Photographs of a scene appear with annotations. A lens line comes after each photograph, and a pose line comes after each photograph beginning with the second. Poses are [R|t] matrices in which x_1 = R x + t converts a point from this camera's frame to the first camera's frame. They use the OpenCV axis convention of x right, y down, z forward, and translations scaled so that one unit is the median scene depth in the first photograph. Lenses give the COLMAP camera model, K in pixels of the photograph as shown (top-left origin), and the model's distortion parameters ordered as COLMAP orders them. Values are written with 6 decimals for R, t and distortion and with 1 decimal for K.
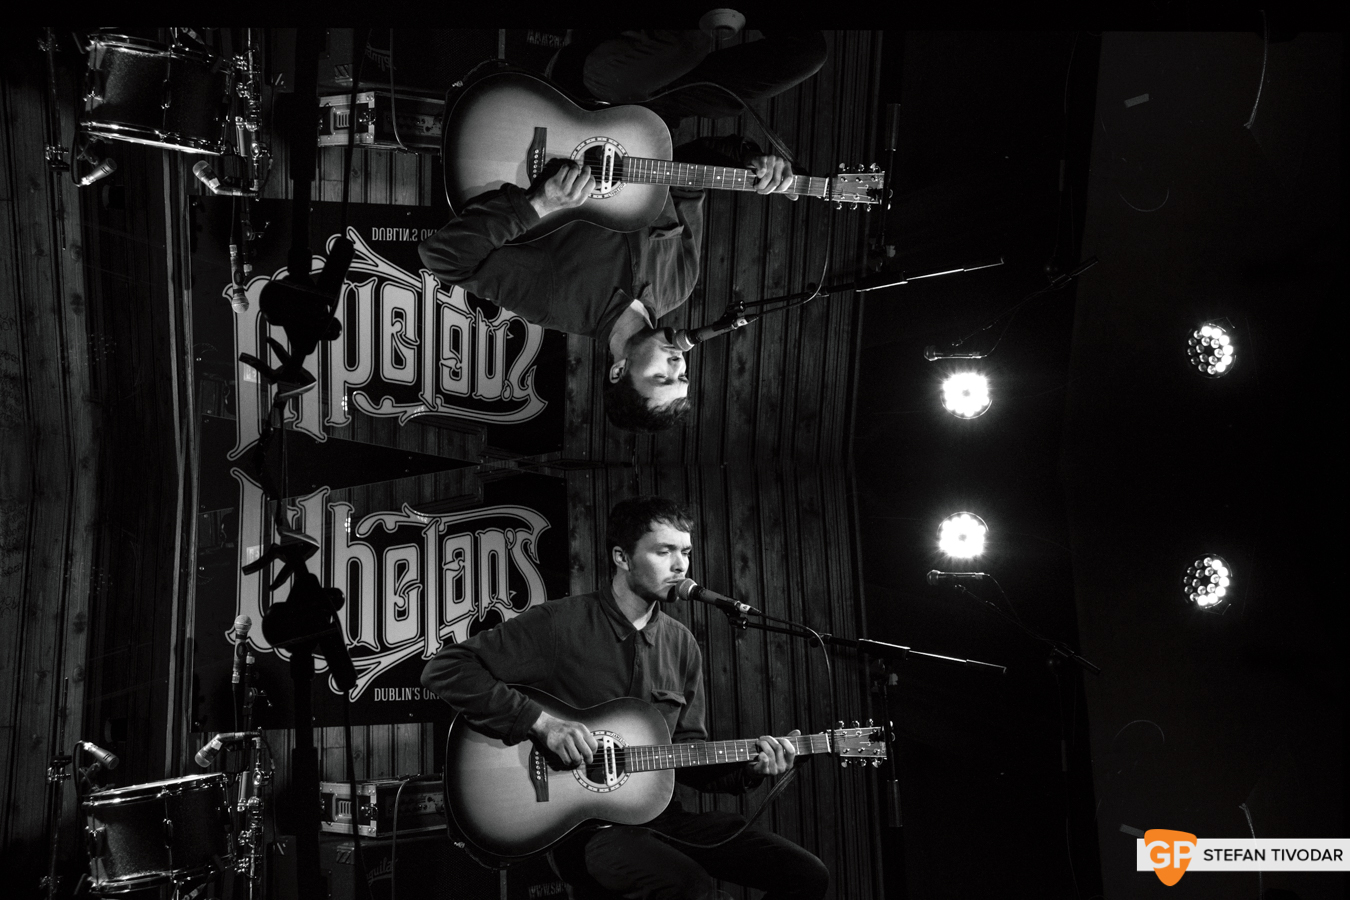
lens RADIAL K [[1101.6, 0, 675.0], [0, 1101.6, 450.0], [0, 0, 1]] dist [-0.171180, 0.161339]
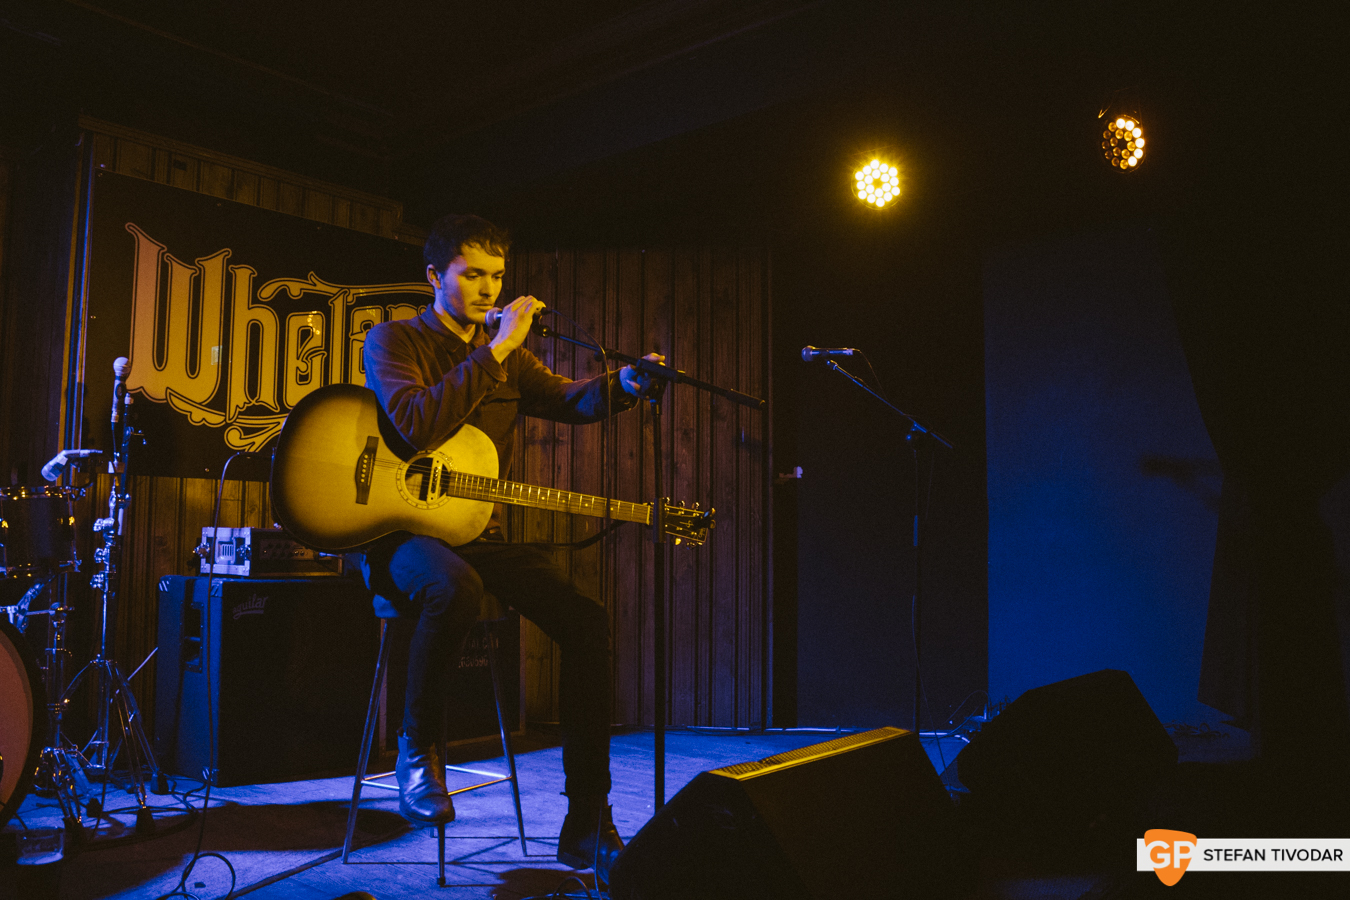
lens RADIAL K [[1101.6, 0, 675.0], [0, 1101.6, 450.0], [0, 0, 1]] dist [-0.171180, 0.161339]
pose [[0.998547, 0.045084, -0.029502, 0.136162], [-0.040676, 0.989879, 0.135960, 0.066472], [0.035333, -0.134563, 0.990275, -0.009205]]
